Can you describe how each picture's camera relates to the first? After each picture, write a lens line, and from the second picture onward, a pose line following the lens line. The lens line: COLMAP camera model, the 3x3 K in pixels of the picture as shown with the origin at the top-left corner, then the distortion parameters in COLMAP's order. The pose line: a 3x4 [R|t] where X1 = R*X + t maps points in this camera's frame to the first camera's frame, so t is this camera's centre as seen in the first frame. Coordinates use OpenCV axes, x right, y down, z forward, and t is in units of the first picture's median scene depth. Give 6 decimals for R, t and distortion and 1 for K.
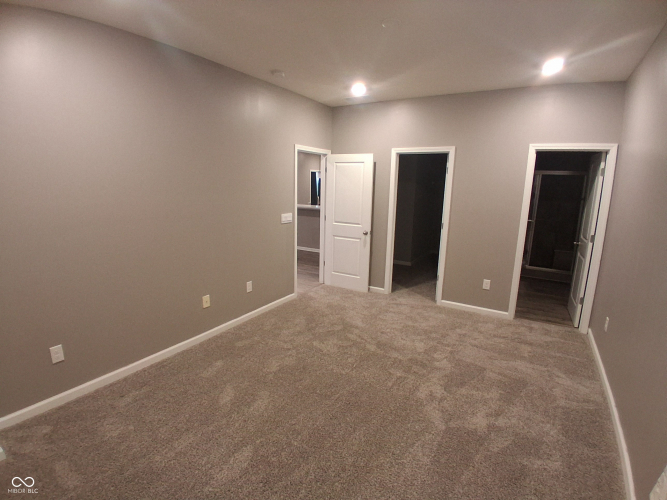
lens RADIAL K [[334.0, 0, 334.9], [0, 334.0, 248.9], [0, 0, 1]] dist [-0.021368, -0.000969]
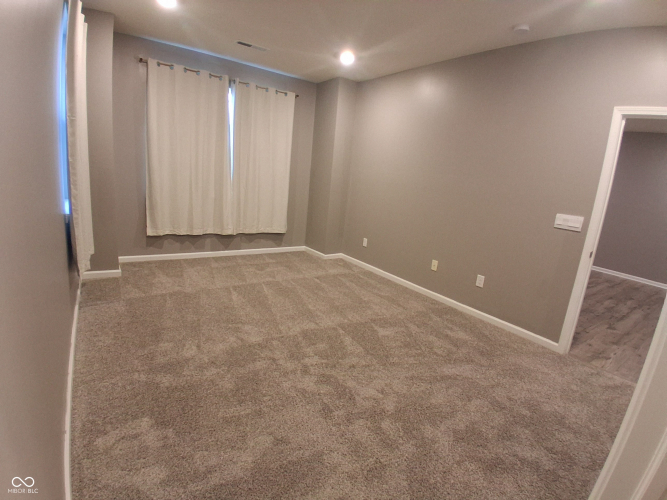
lens RADIAL K [[334.0, 0, 334.9], [0, 334.0, 248.9], [0, 0, 1]] dist [-0.021368, -0.000969]
pose [[-0.412631, 0.138624, -0.900288, 0.747860], [-0.278572, 0.921795, 0.269614, -0.106565], [0.867256, 0.362046, -0.341744, 0.987833]]
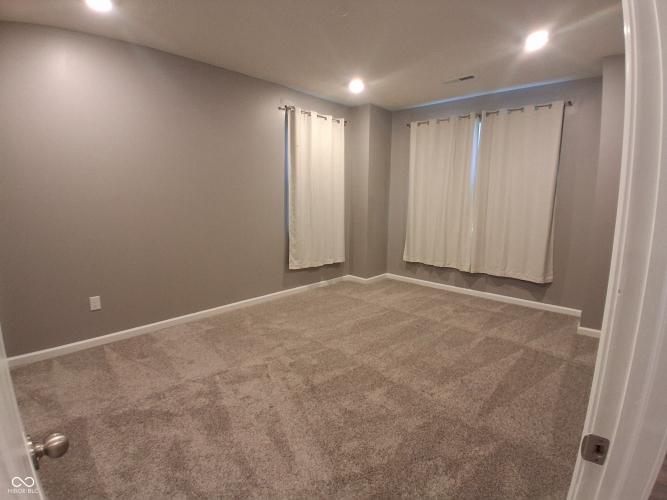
lens RADIAL K [[334.0, 0, 334.9], [0, 334.0, 248.9], [0, 0, 1]] dist [-0.021368, -0.000969]
pose [[-0.973795, -0.070575, 0.216202, -0.053922], [0.009764, 0.936784, 0.349773, -0.212768], [-0.227220, 0.342718, -0.911546, 1.383442]]
